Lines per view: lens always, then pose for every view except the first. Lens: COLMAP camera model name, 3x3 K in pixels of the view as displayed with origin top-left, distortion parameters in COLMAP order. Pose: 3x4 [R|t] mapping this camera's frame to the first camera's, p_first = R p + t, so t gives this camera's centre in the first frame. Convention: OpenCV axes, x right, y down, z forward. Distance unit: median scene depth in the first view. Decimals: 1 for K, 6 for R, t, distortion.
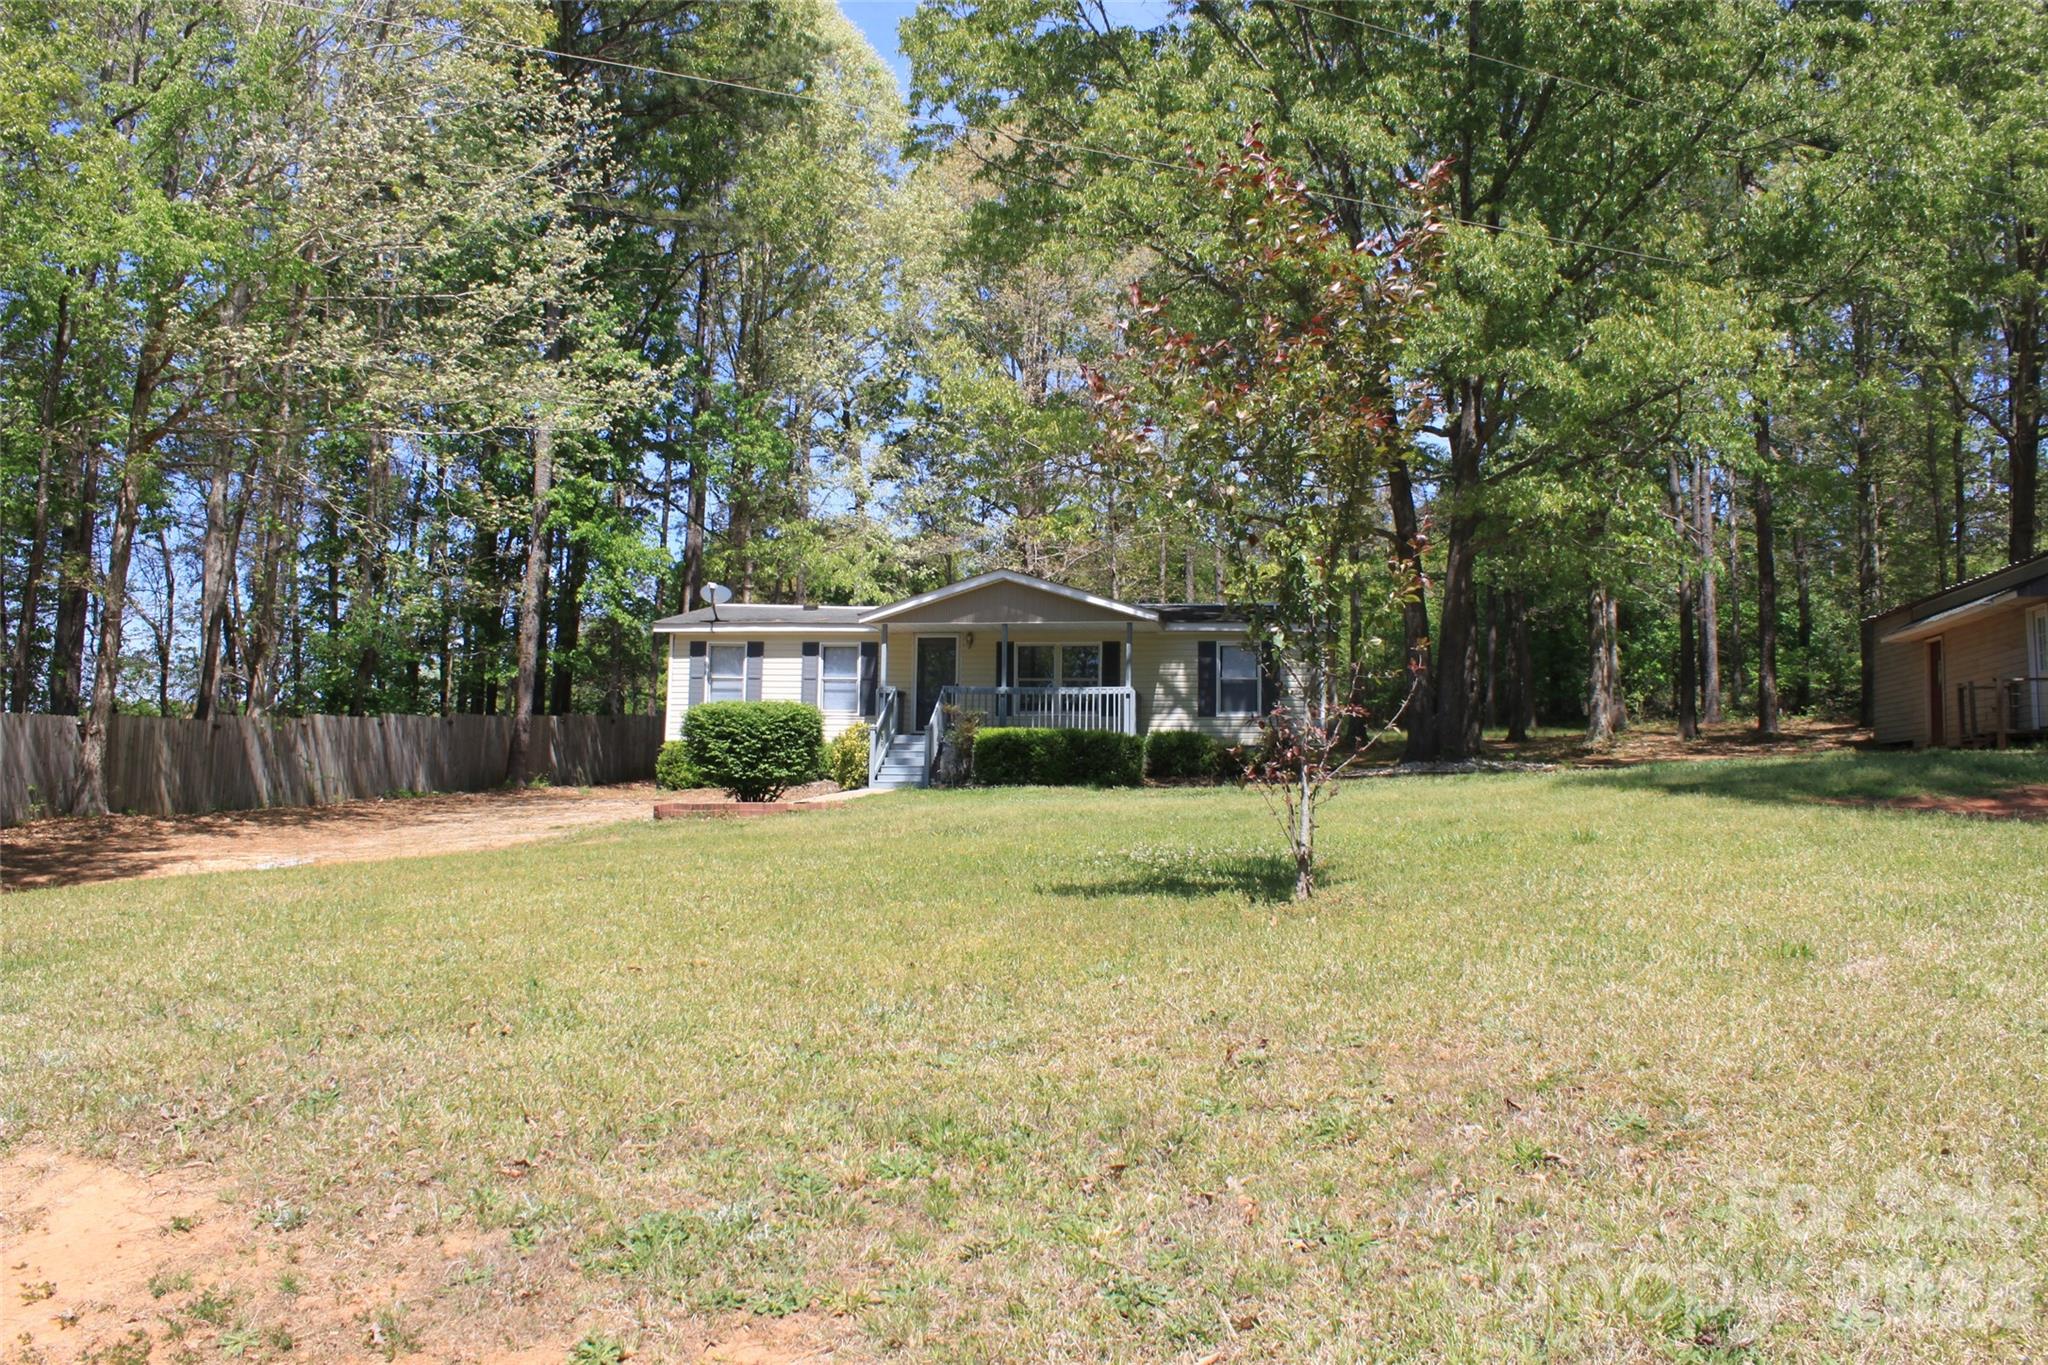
lens RADIAL K [[1706.2, 0, 1024.4], [0, 1706.2, 671.4], [0, 0, 1]] dist [-0.167598, 0.146800]
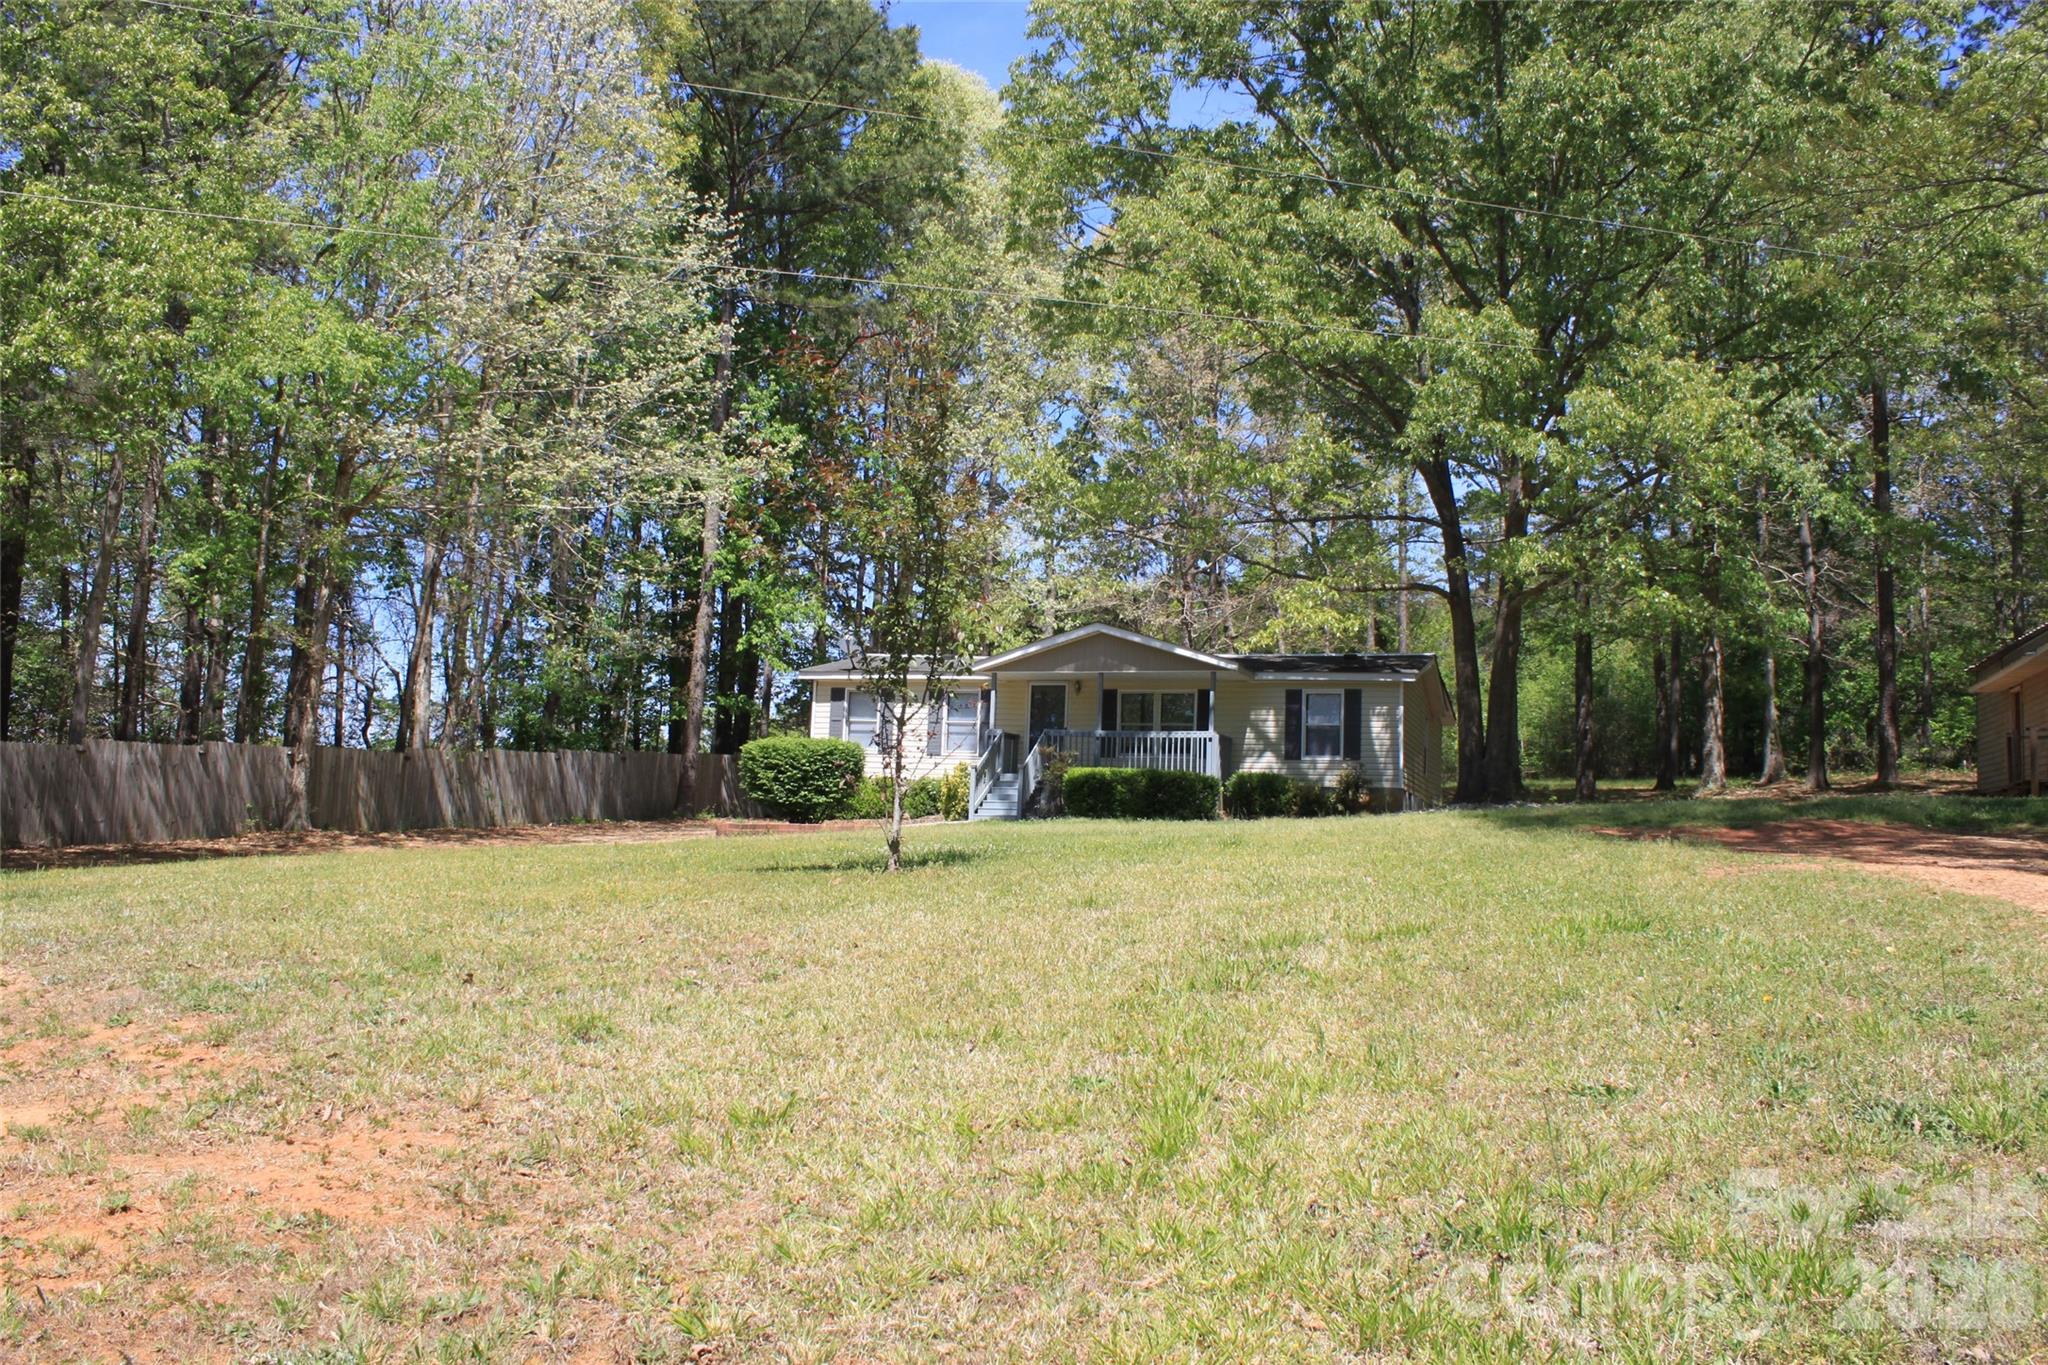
lens RADIAL K [[1706.2, 0, 1024.4], [0, 1706.2, 671.4], [0, 0, 1]] dist [-0.167598, 0.146800]
pose [[0.986674, 0.002317, -0.162696, 0.116885], [-0.007007, 0.999576, -0.028259, 0.002393], [0.162561, 0.029023, 0.986271, -0.084091]]
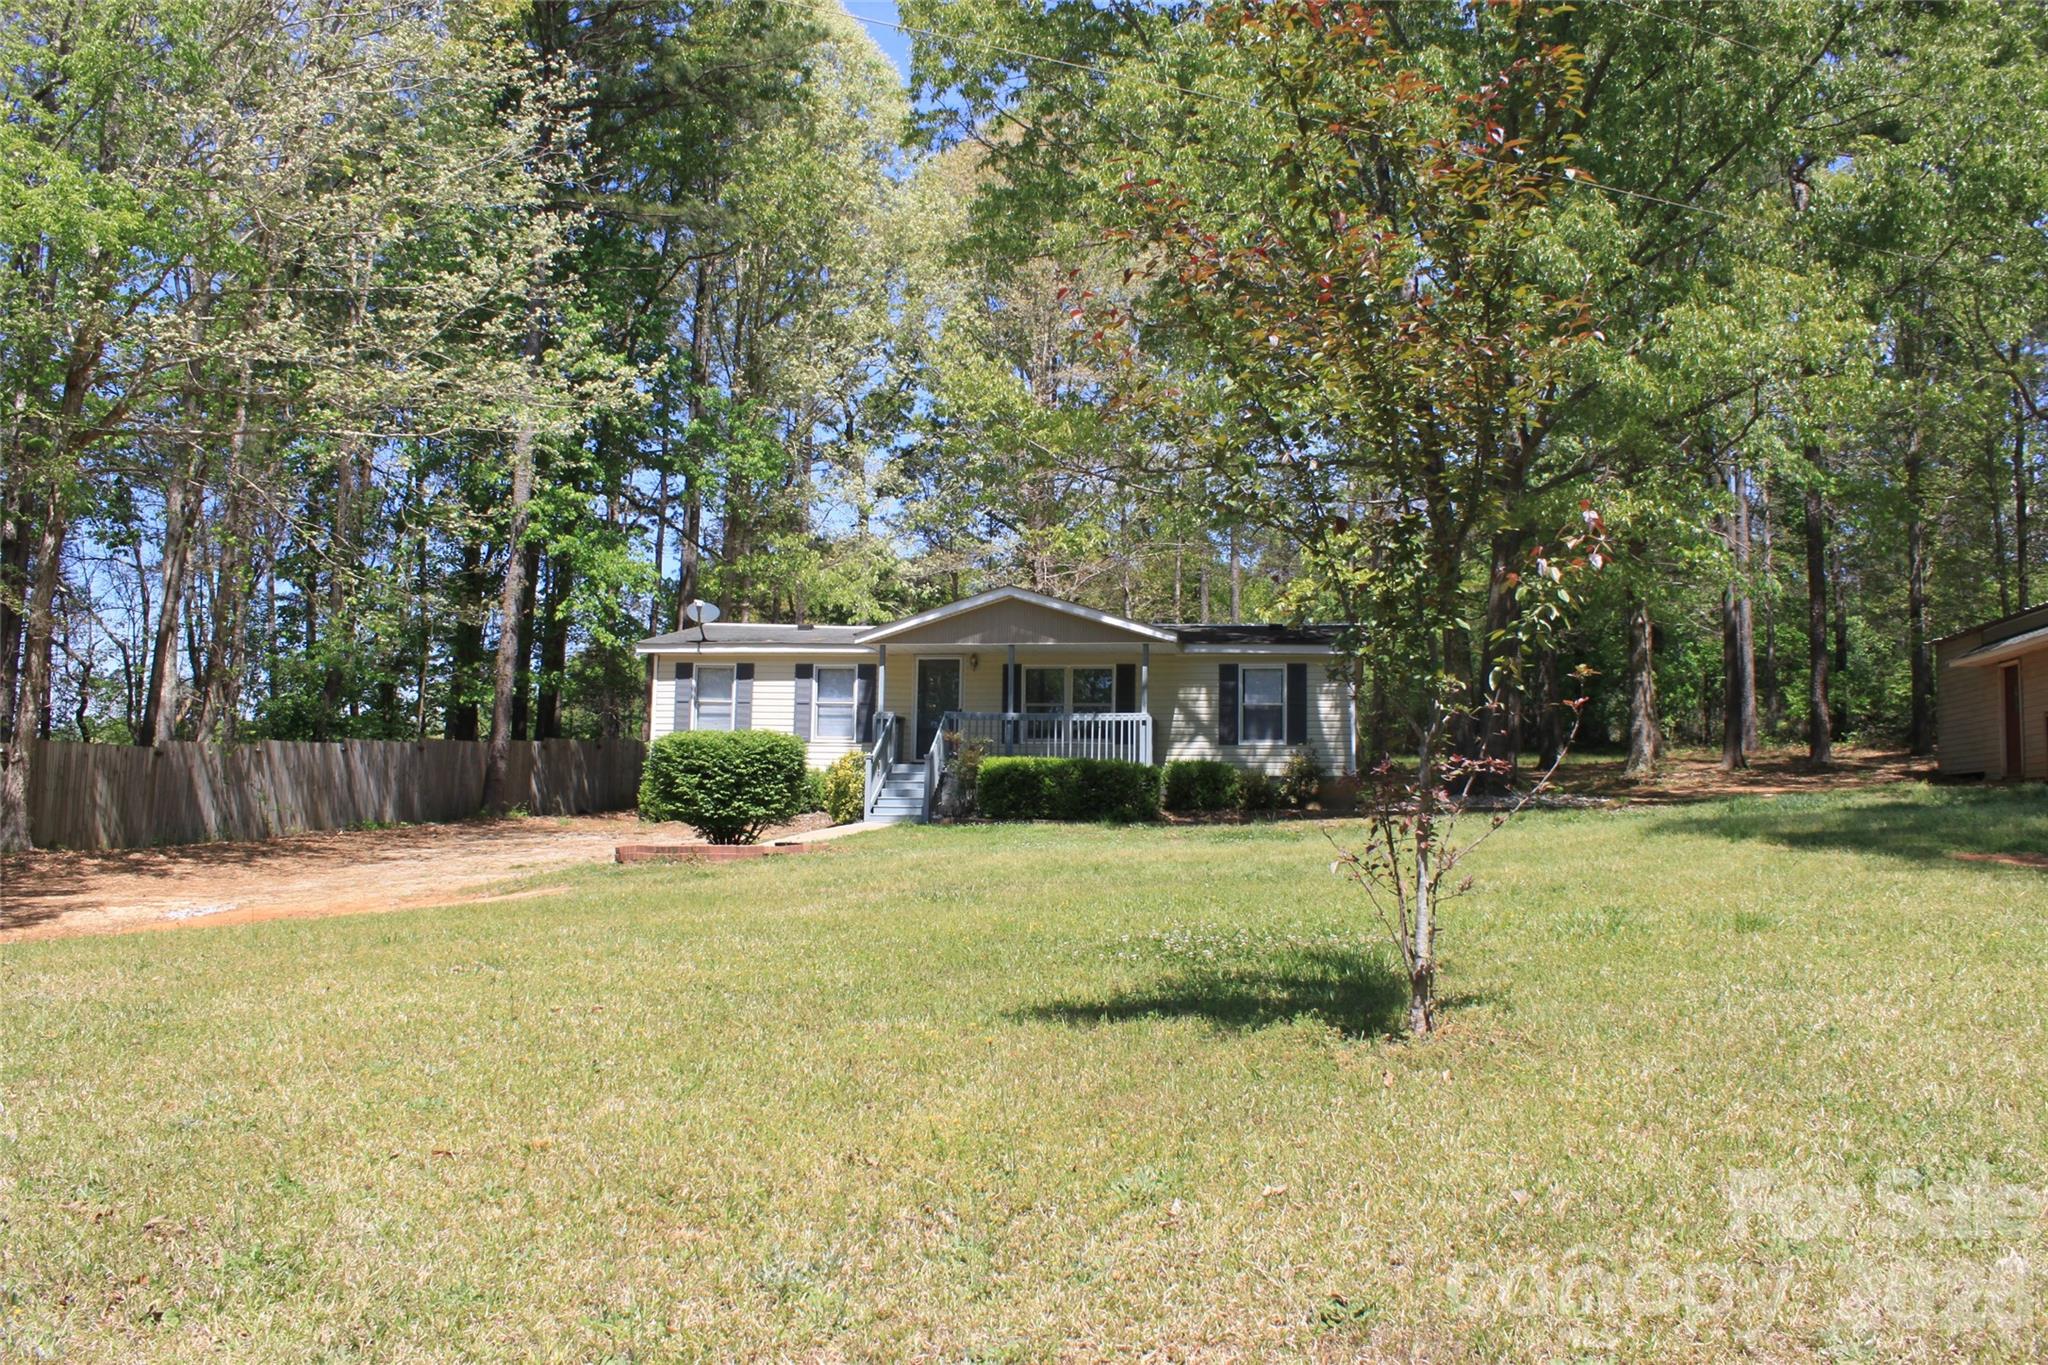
lens RADIAL K [[1706.2, 0, 1024.4], [0, 1706.2, 671.4], [0, 0, 1]] dist [-0.167598, 0.146800]
pose [[0.999981, 0.002126, -0.005751, 0.000869], [-0.002199, 0.999916, -0.012746, -0.001616], [0.005724, 0.012758, 0.999902, 0.070197]]
